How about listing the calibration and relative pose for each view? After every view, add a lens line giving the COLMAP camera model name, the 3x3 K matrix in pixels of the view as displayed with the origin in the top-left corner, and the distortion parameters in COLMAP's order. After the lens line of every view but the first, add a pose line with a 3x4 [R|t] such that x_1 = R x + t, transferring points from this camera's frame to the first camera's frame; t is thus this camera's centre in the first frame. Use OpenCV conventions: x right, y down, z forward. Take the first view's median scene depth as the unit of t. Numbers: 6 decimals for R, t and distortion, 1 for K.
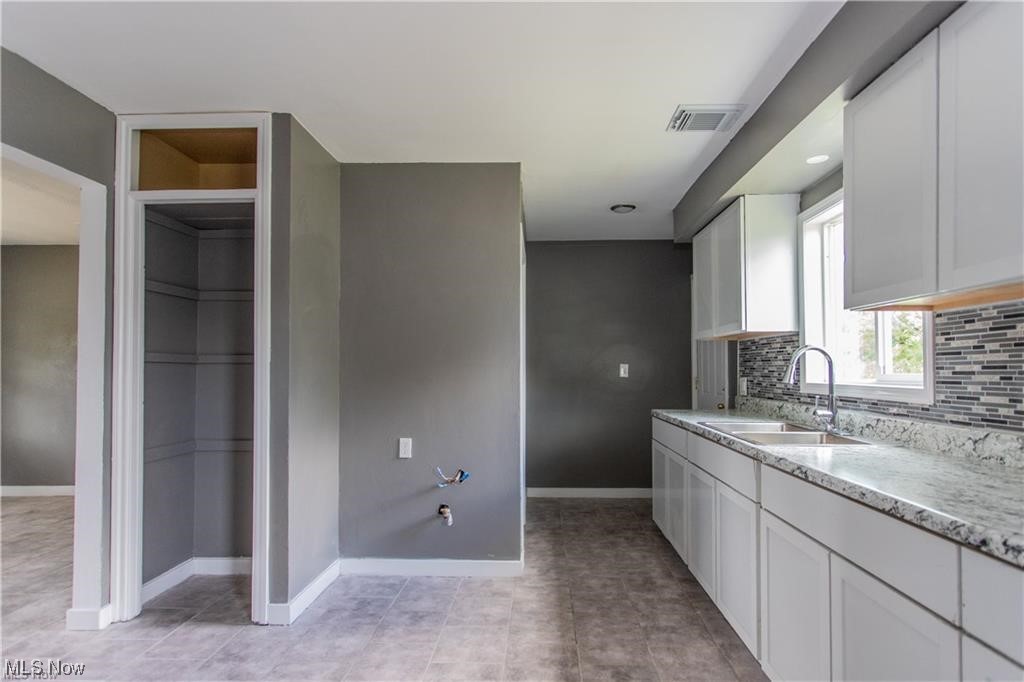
lens RADIAL K [[493.5, 0, 507.0], [0, 493.5, 360.1], [0, 0, 1]] dist [0.022724, 0.000334]
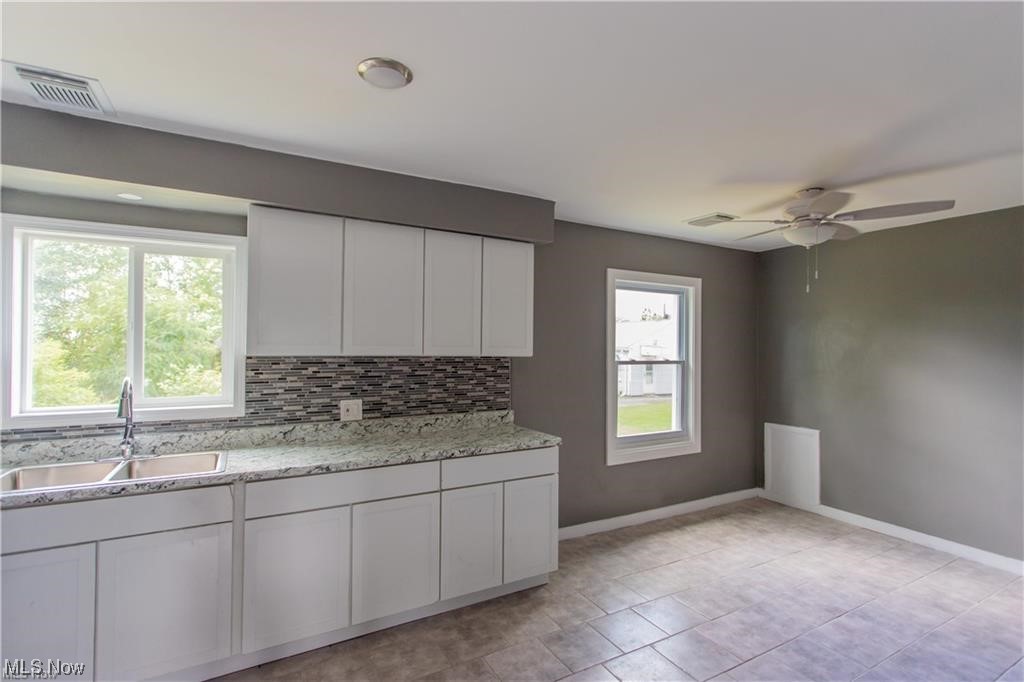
lens RADIAL K [[493.5, 0, 512.8], [0, 493.5, 340.8], [0, 0, 1]] dist [0.022724, 0.000334]
pose [[-0.504460, 0.004907, 0.863421, -0.942082], [-0.020338, 0.999639, -0.017564, -0.142433], [-0.863196, -0.026420, -0.504178, 1.170483]]
